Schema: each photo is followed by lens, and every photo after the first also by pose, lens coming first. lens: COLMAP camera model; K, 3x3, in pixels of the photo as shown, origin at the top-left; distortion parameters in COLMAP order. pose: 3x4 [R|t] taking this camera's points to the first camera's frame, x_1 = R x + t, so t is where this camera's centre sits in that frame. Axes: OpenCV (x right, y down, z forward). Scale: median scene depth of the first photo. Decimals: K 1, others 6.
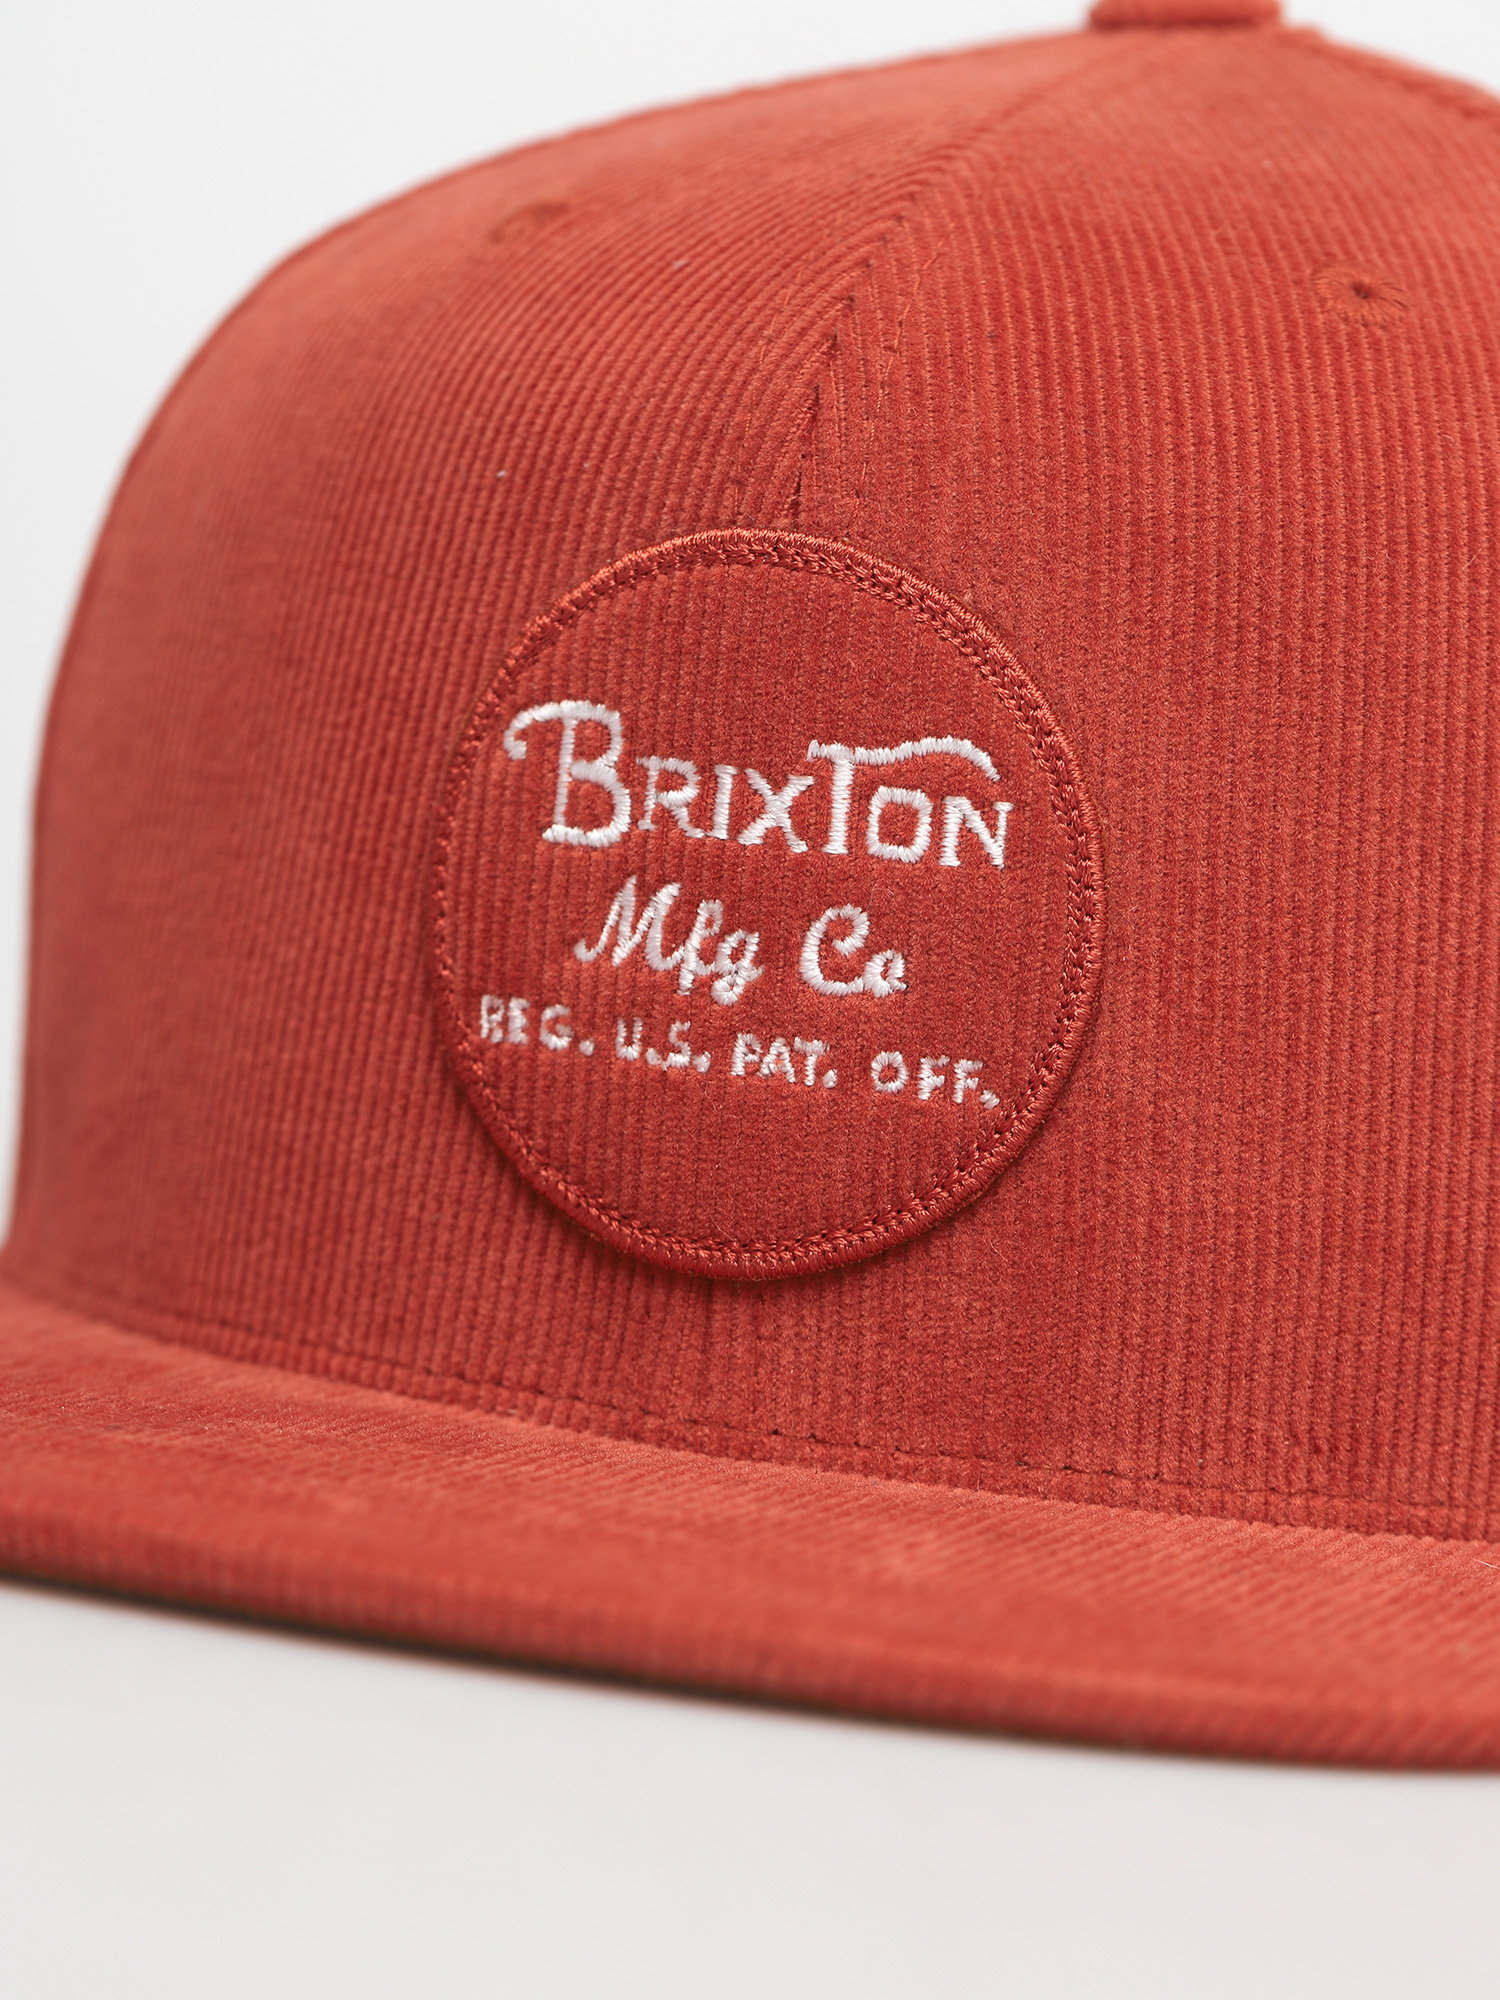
lens RADIAL K [[6858.9, 0, 749.7], [0, 6858.9, 1001.2], [0, 0, 1]] dist [-0.159887, 0.000000]
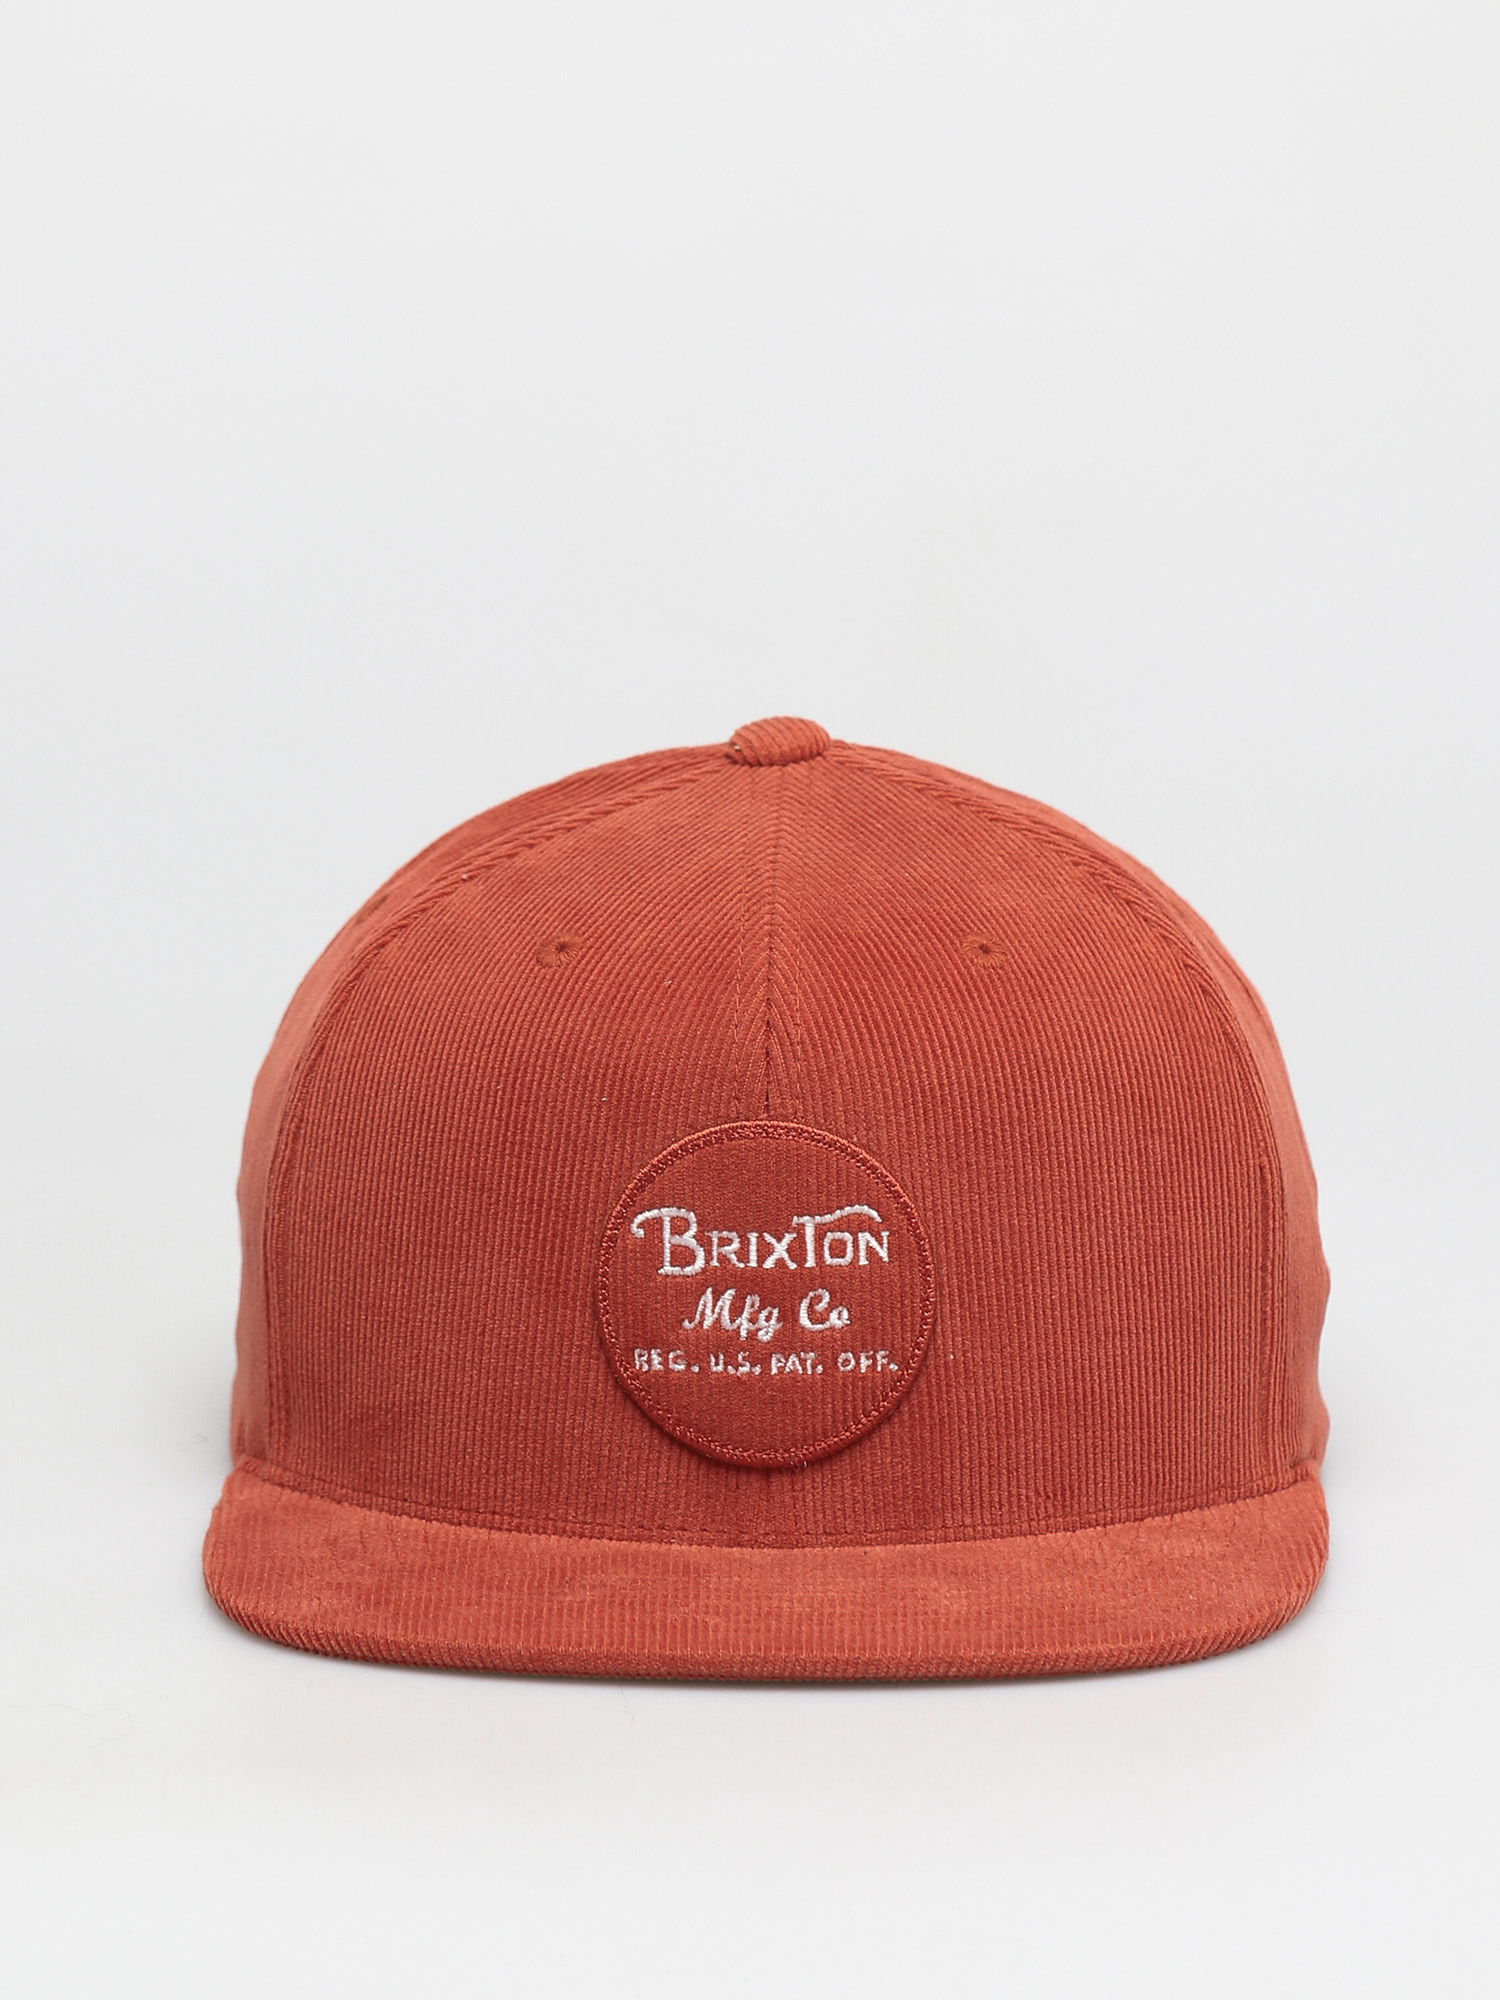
lens RADIAL K [[6858.9, 0, 750.0], [0, 6858.9, 999.4], [0, 0, 1]] dist [-0.159887, 0.000000]
pose [[0.957764, -0.150273, 0.245166, -0.510800], [0.131655, 0.987134, 0.090735, -0.296490], [-0.255647, -0.054626, 0.965226, -1.041864]]
